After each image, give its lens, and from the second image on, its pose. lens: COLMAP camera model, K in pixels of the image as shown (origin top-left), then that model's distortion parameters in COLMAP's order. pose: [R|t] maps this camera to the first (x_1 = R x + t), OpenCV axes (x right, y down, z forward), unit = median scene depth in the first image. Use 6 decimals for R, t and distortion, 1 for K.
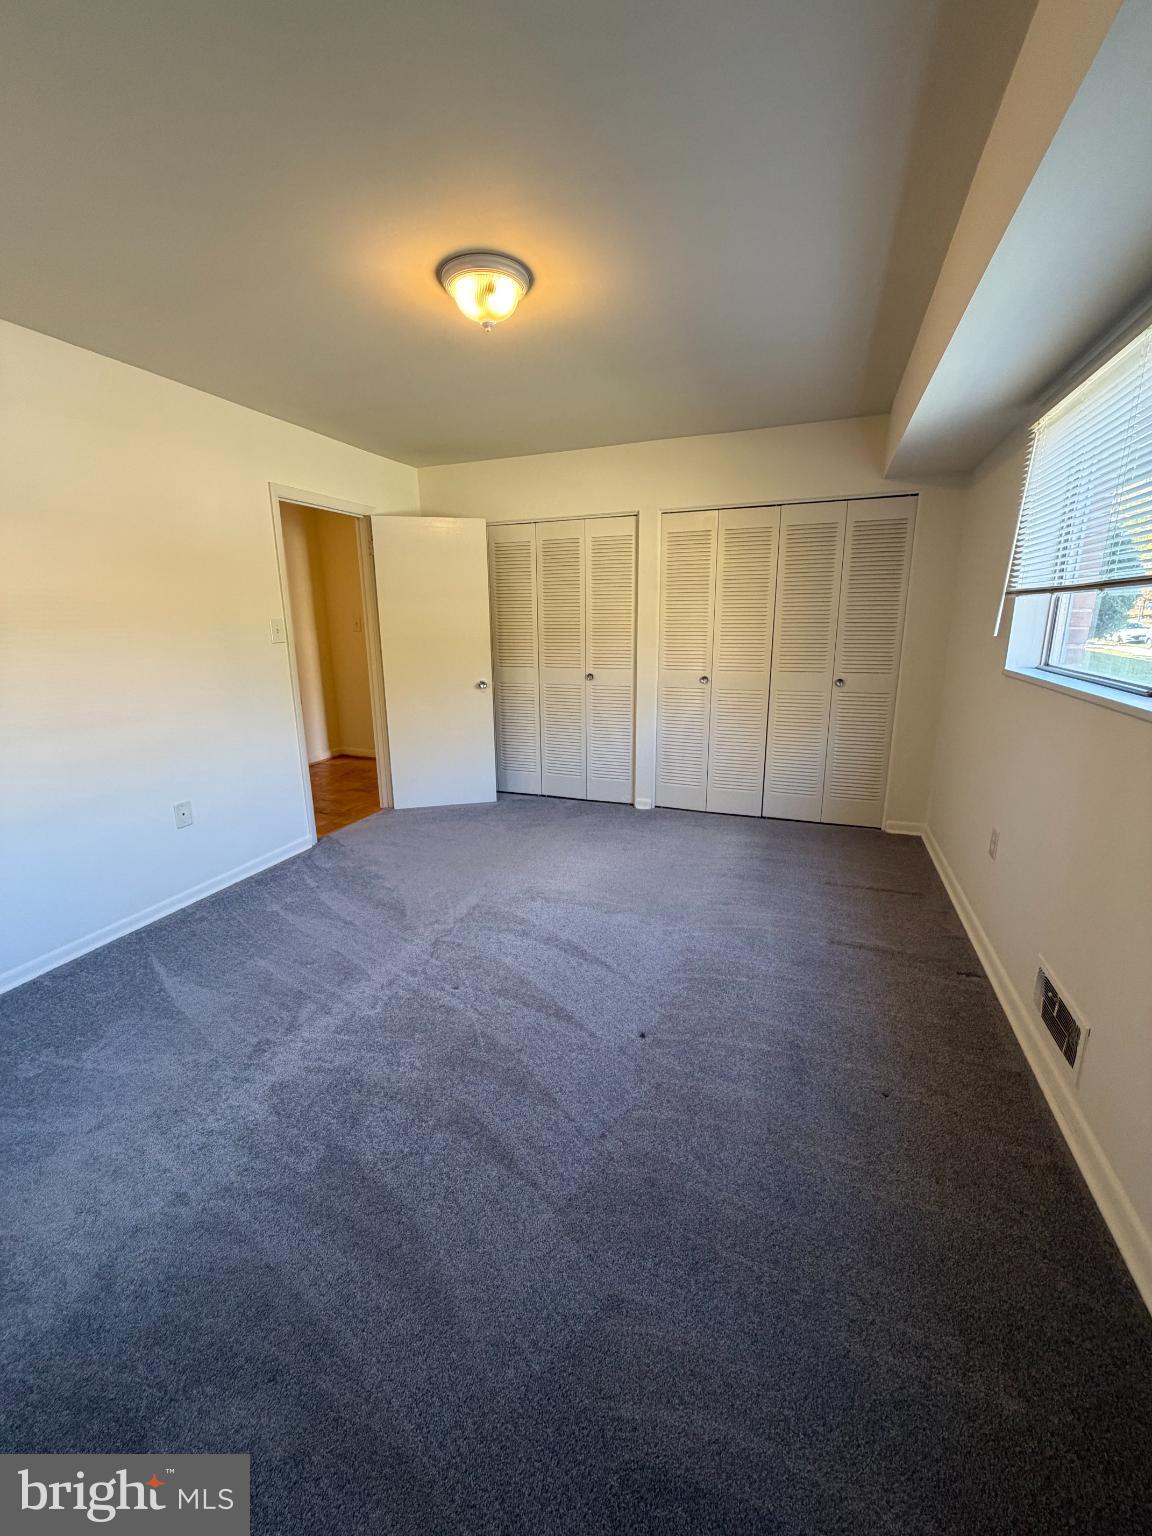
lens RADIAL K [[614.1, 0, 578.6], [0, 614.1, 761.6], [0, 0, 1]] dist [0.000259, 0.000395]
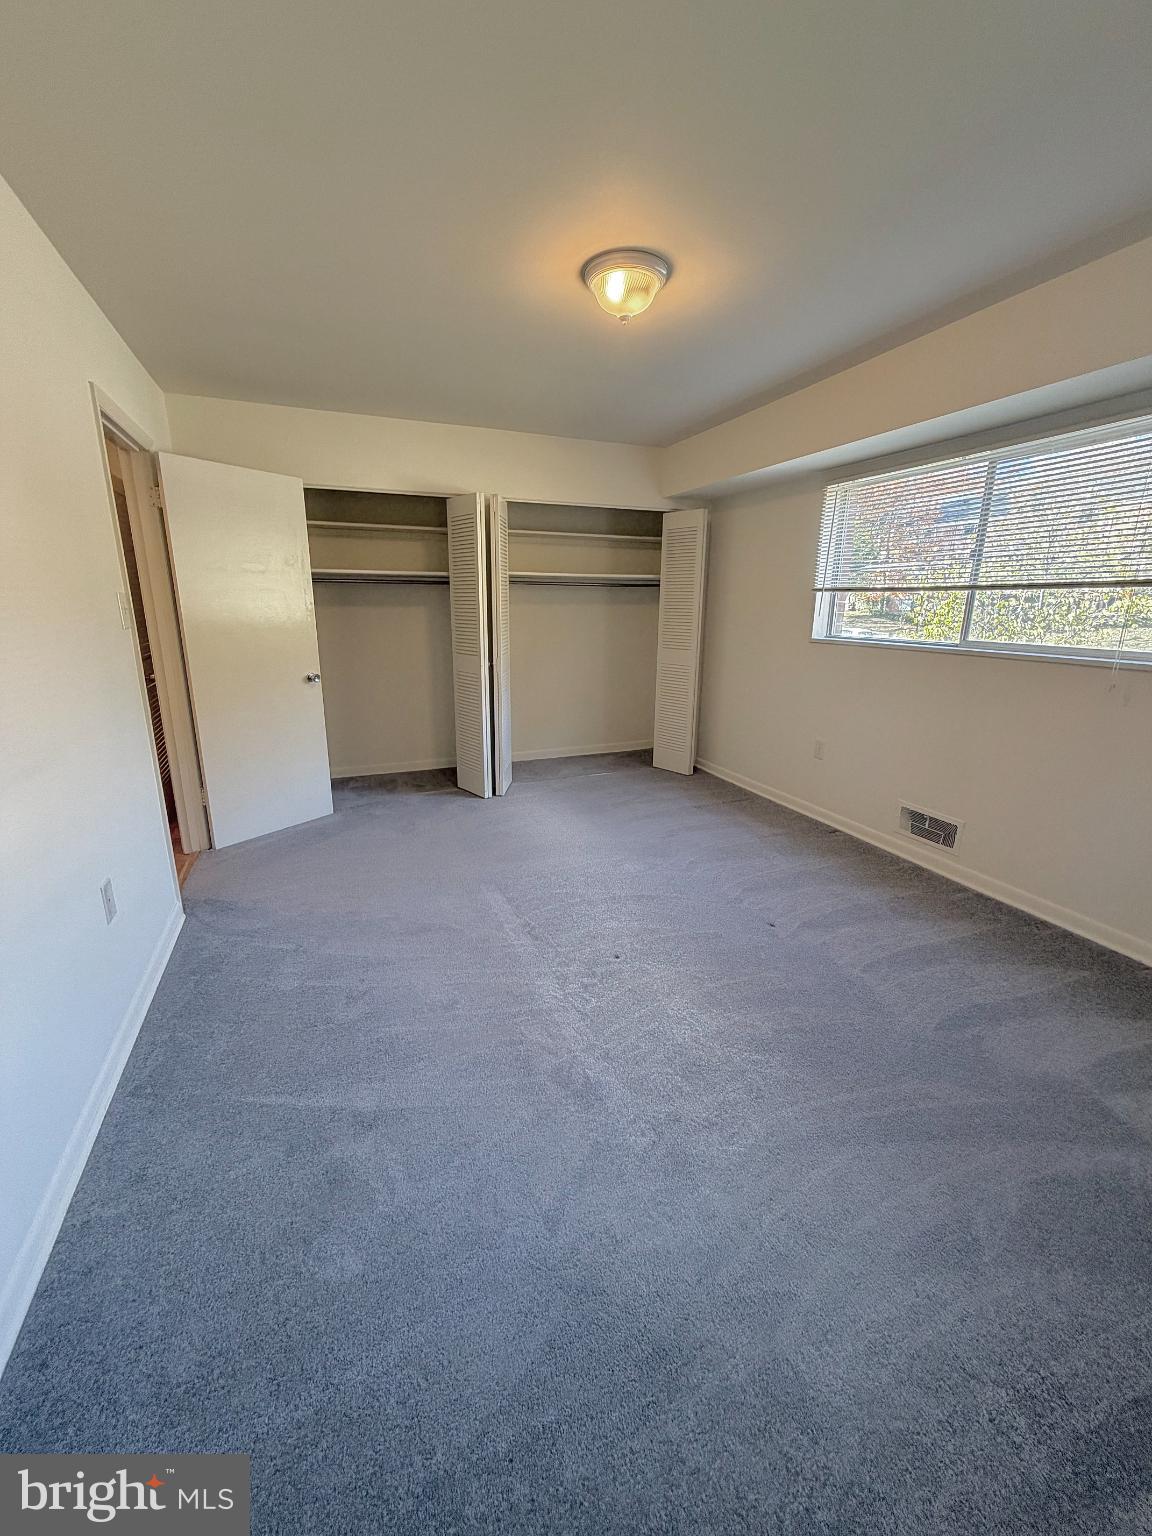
lens RADIAL K [[614.1, 0, 578.6], [0, 614.1, 761.6], [0, 0, 1]] dist [0.000259, 0.000395]
pose [[0.729518, -0.154003, 0.666398, -0.713706], [0.141222, 0.987242, 0.073551, -0.033294], [-0.669223, 0.040454, 0.741960, 0.212811]]
